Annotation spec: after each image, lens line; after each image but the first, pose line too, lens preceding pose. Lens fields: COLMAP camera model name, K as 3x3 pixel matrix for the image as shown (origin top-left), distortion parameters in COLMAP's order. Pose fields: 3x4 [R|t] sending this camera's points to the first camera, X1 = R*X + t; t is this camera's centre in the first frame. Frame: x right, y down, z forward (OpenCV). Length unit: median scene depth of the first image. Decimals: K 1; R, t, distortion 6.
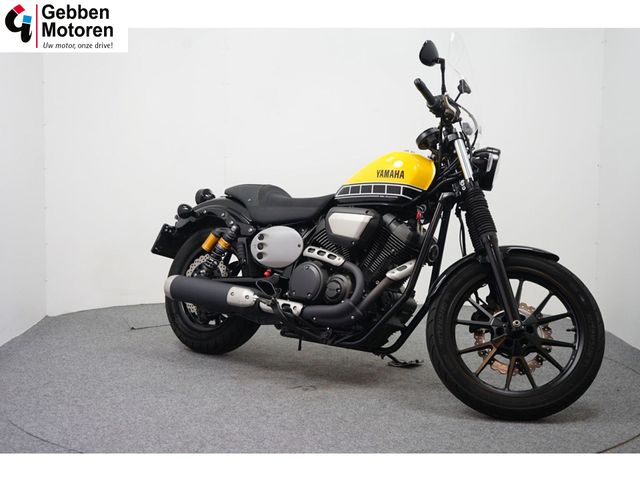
lens RADIAL K [[969.6, 0, 320.0], [0, 969.6, 240.0], [0, 0, 1]] dist [0.000544, -0.000396]
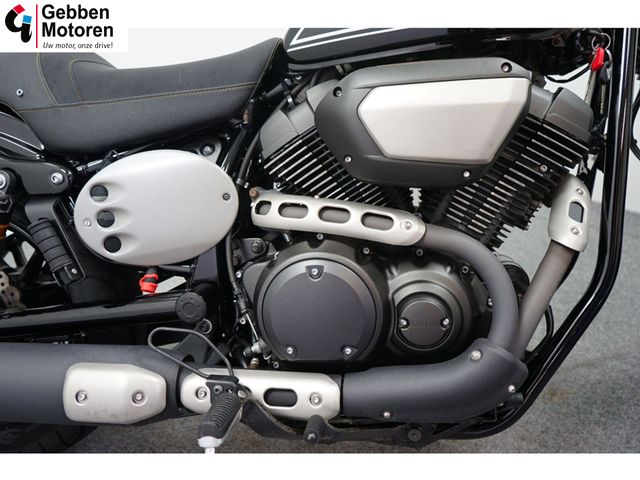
lens RADIAL K [[518.6, 0, 320.0], [0, 518.6, 240.0], [0, 0, 1]] dist [-0.010876, -0.003512]
pose [[0.843257, -0.284848, 0.455828, -0.086043], [0.147152, 0.937977, 0.313920, -0.035184], [-0.516975, -0.197639, 0.832872, 0.813821]]
